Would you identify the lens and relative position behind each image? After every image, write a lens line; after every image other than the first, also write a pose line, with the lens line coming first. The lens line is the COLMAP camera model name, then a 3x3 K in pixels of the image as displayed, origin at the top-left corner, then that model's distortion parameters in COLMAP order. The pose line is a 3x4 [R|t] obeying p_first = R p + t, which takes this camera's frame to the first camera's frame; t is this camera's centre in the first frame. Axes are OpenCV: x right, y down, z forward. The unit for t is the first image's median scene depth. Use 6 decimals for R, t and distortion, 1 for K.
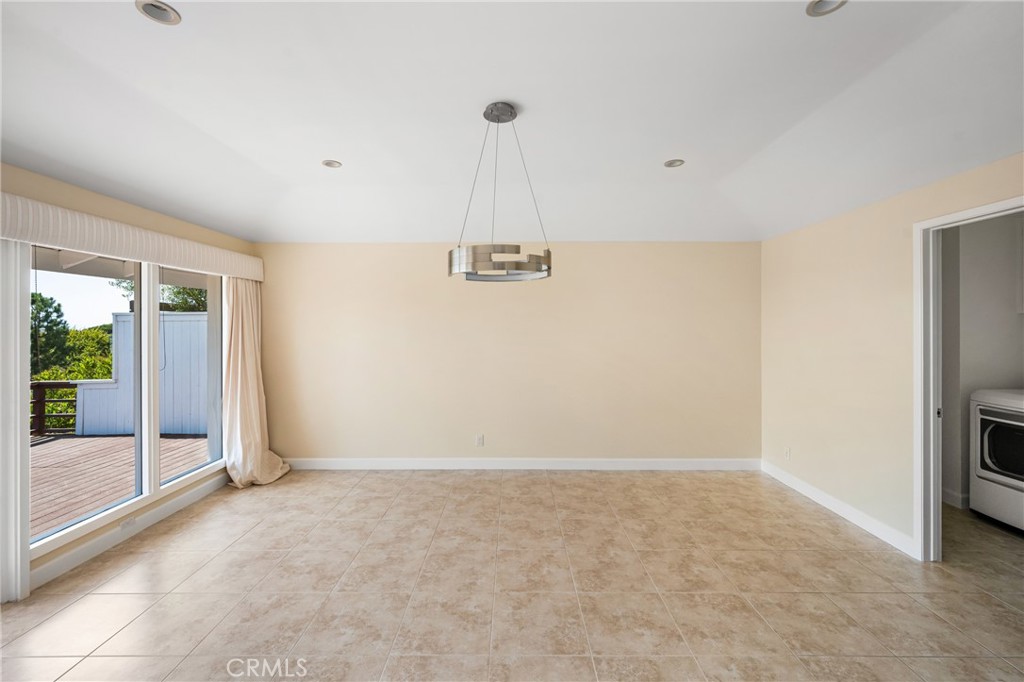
lens RADIAL K [[436.7, 0, 509.7], [0, 436.7, 331.7], [0, 0, 1]] dist [0.002268, -0.000539]
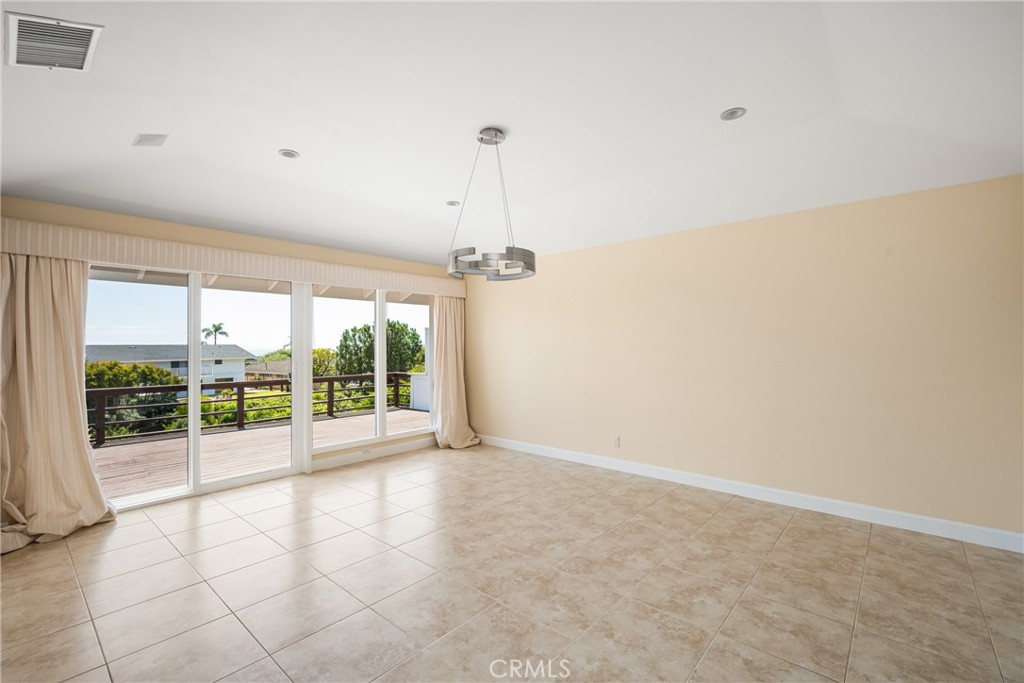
lens RADIAL K [[448.7, 0, 498.8], [0, 448.7, 340.9], [0, 0, 1]] dist [0.011439, -0.000728]
pose [[0.745616, -0.008627, -0.666320, 0.504116], [-0.003550, 0.999851, -0.016918, 0.046332], [0.666366, 0.014979, 0.745474, 0.064658]]
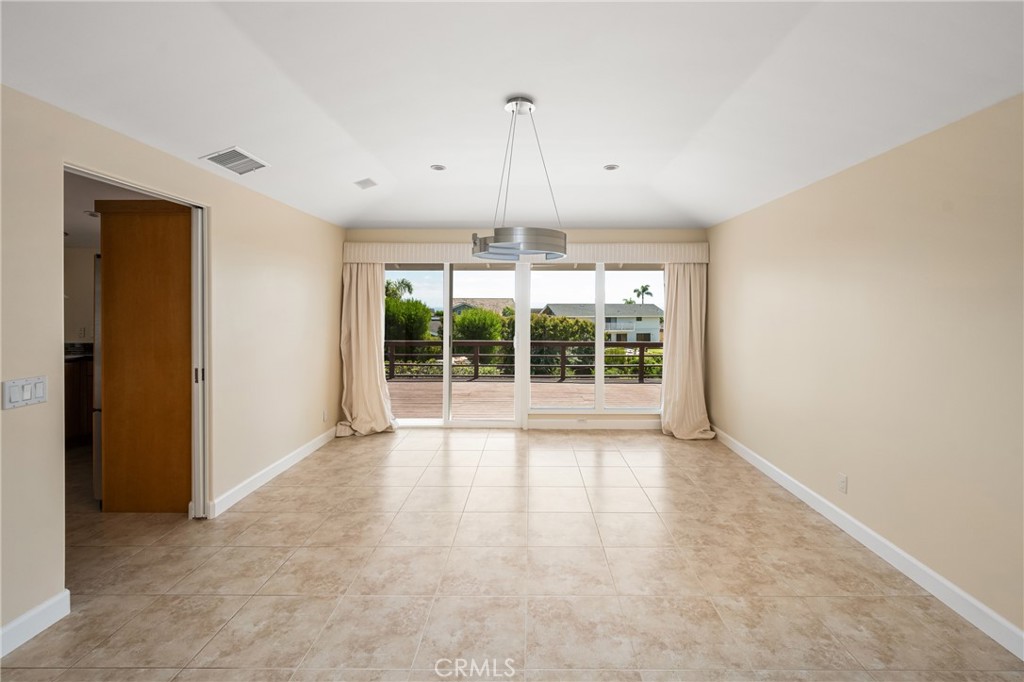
lens RADIAL K [[436.7, 0, 524.8], [0, 436.7, 309.2], [0, 0, 1]] dist [0.002268, -0.000539]
pose [[0.004067, 0.011545, -0.999925, 0.687809], [-0.011015, 0.999873, 0.011500, -0.012152], [0.999931, 0.010967, 0.004194, 0.635572]]
